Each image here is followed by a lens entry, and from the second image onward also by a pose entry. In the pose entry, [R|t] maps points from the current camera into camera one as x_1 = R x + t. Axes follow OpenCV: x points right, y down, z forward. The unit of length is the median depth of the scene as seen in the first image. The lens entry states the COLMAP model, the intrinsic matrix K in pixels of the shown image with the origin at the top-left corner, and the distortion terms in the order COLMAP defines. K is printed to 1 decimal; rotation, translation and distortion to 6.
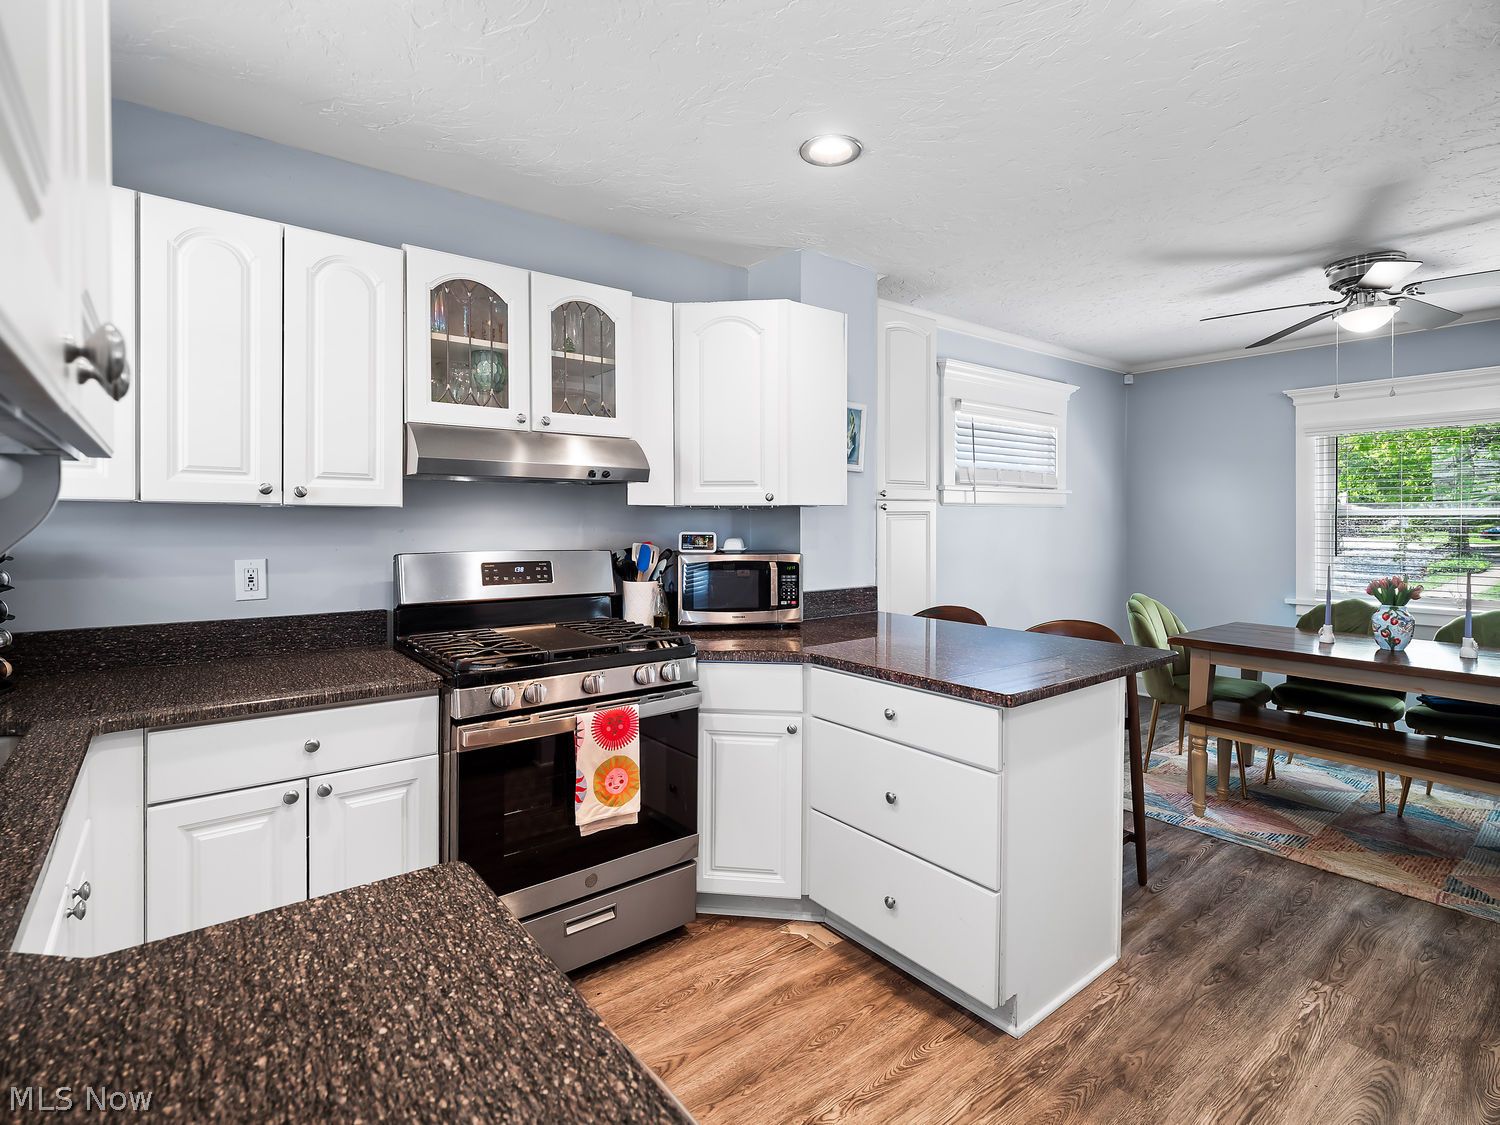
lens RADIAL K [[731.2, 0, 739.0], [0, 731.2, 528.3], [0, 0, 1]] dist [0.021609, -0.023085]
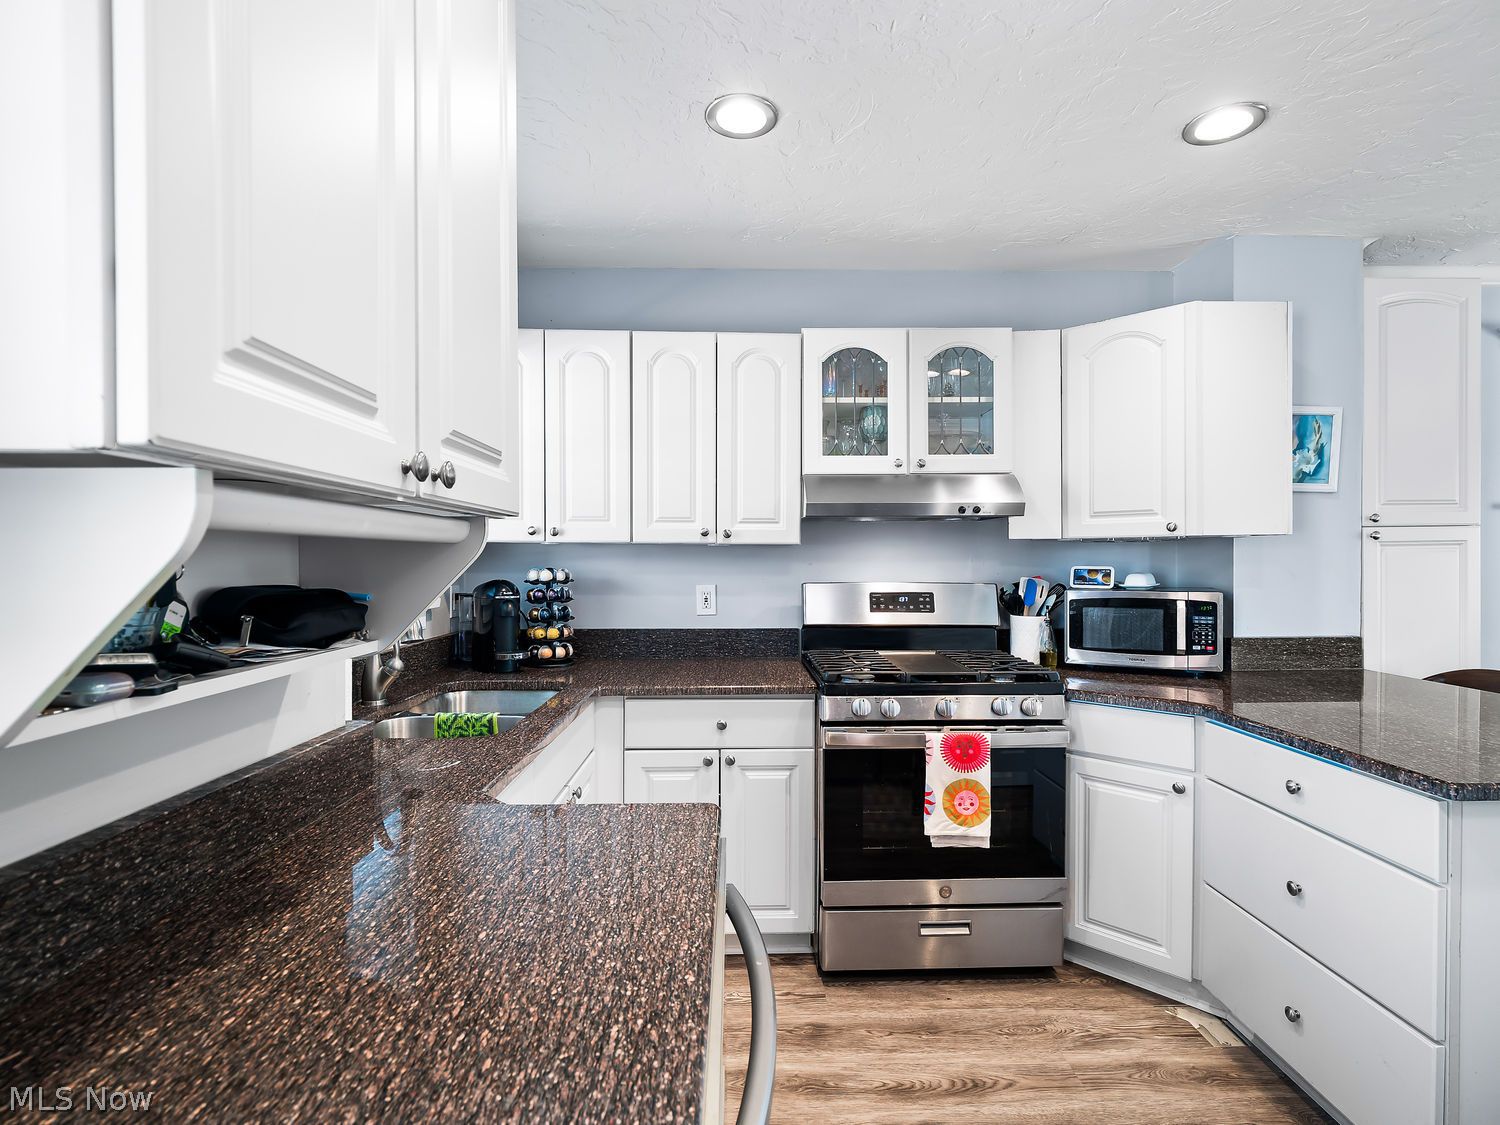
lens RADIAL K [[718.4, 0, 750.0], [0, 718.4, 562.5], [0, 0, 1]] dist [-0.000707, -0.001531]
pose [[0.804869, -0.000110, -0.593452, 0.176334], [-0.002178, 0.999993, -0.003139, 0.005134], [0.593448, 0.003818, 0.804863, -0.009827]]
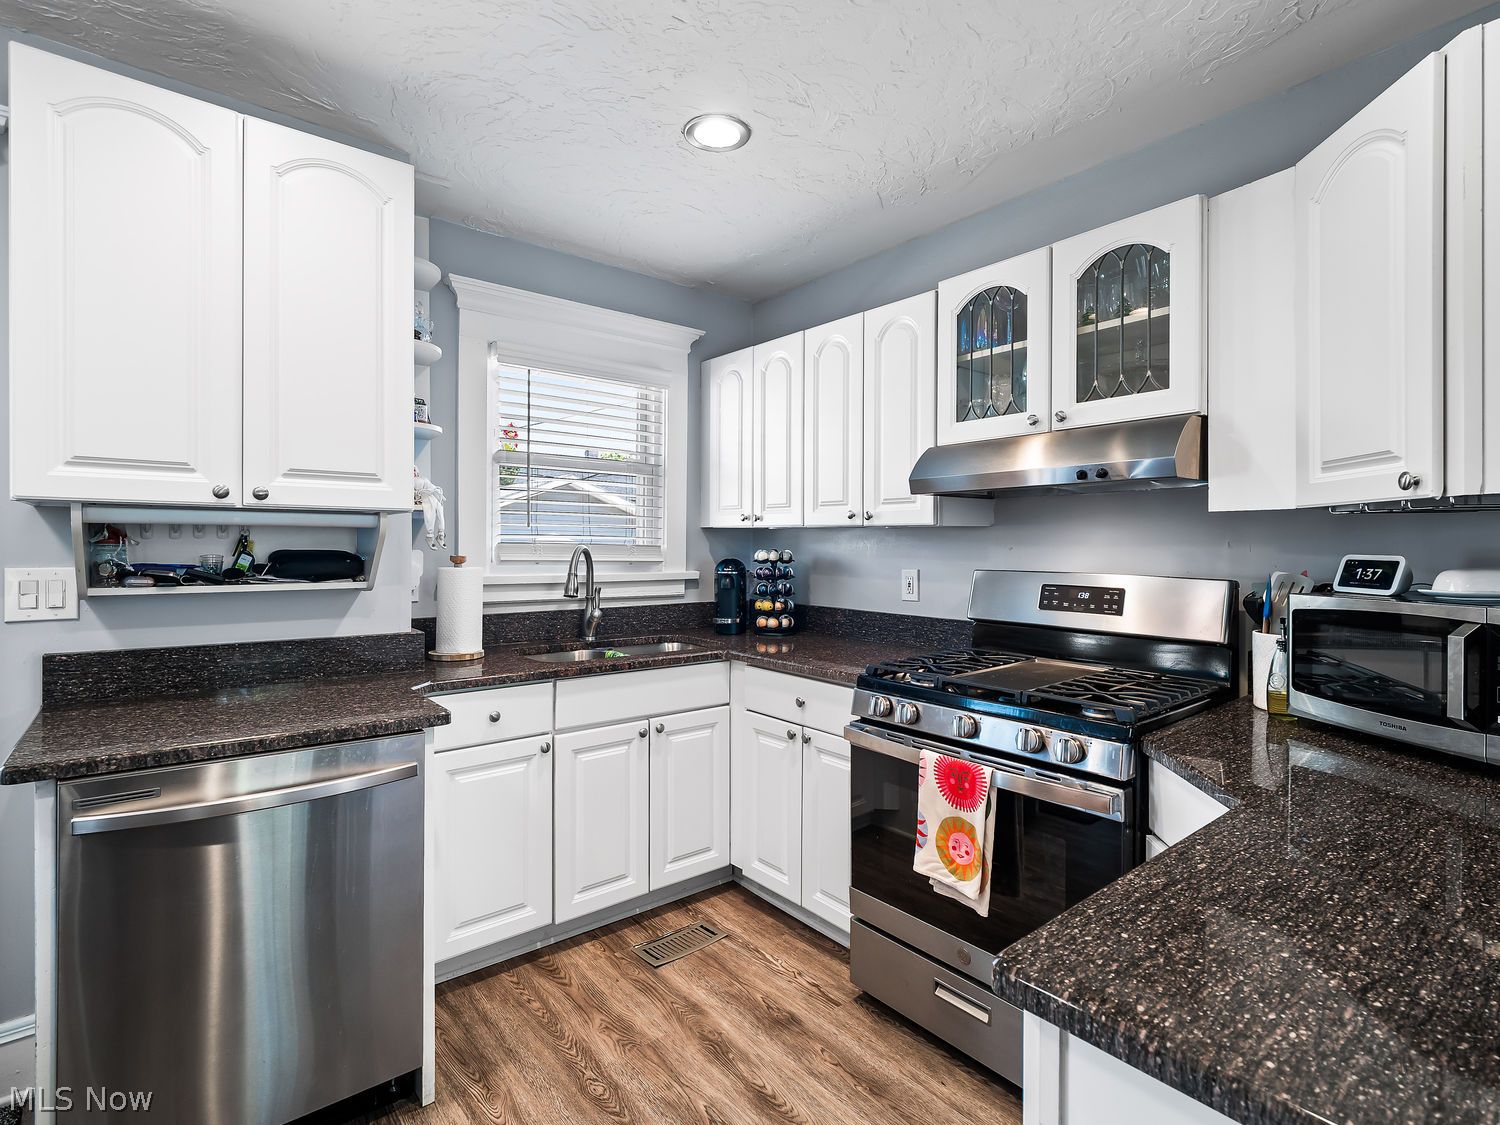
lens RADIAL K [[730.4, 0, 754.1], [0, 730.4, 548.5], [0, 0, 1]] dist [0.000078, -0.000555]
pose [[0.031253, 0.003612, -0.999505, 0.594029], [-0.014990, 0.999883, 0.003144, 0.006158], [0.999399, 0.014885, 0.031304, 0.672469]]
